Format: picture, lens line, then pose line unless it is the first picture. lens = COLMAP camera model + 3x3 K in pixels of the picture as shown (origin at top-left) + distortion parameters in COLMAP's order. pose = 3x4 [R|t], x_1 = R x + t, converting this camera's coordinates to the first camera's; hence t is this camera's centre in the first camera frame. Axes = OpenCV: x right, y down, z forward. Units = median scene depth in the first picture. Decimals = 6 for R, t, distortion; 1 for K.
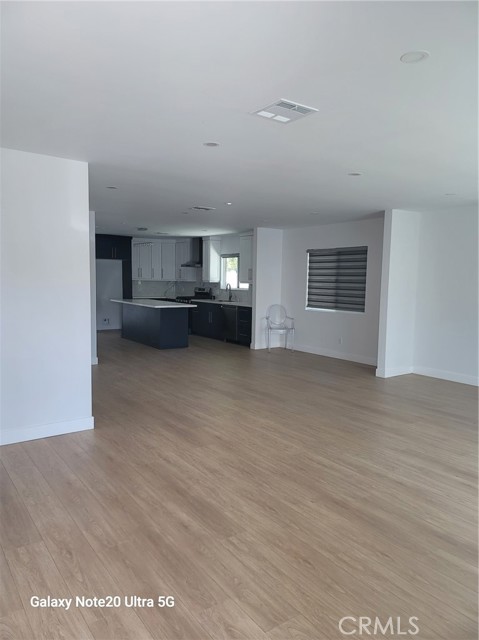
lens RADIAL K [[462.5, 0, 248.0], [0, 462.5, 320.5], [0, 0, 1]] dist [0.070364, -0.074626]
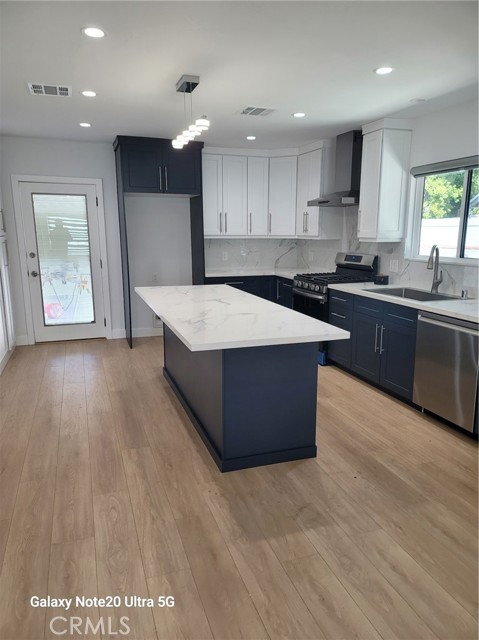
lens RADIAL K [[462.5, 0, 248.0], [0, 462.5, 320.5], [0, 0, 1]] dist [0.070364, -0.074626]
pose [[0.957589, 0.046245, -0.284401, -0.070978], [-0.018825, 0.994969, 0.098401, -0.052126], [0.287521, -0.088874, 0.953642, 0.574281]]
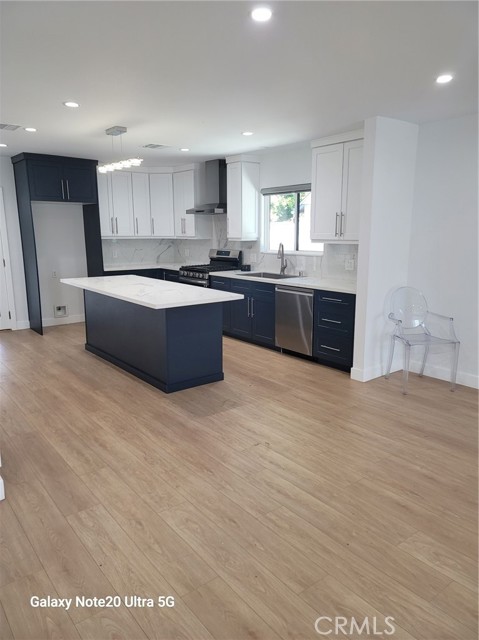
lens RADIAL K [[462.5, 0, 248.0], [0, 462.5, 320.5], [0, 0, 1]] dist [0.070364, -0.074626]
pose [[0.998655, -0.024124, 0.045899, -0.101842], [0.019501, 0.994933, 0.098635, -0.041239], [-0.048046, -0.097607, 0.994065, 0.428514]]
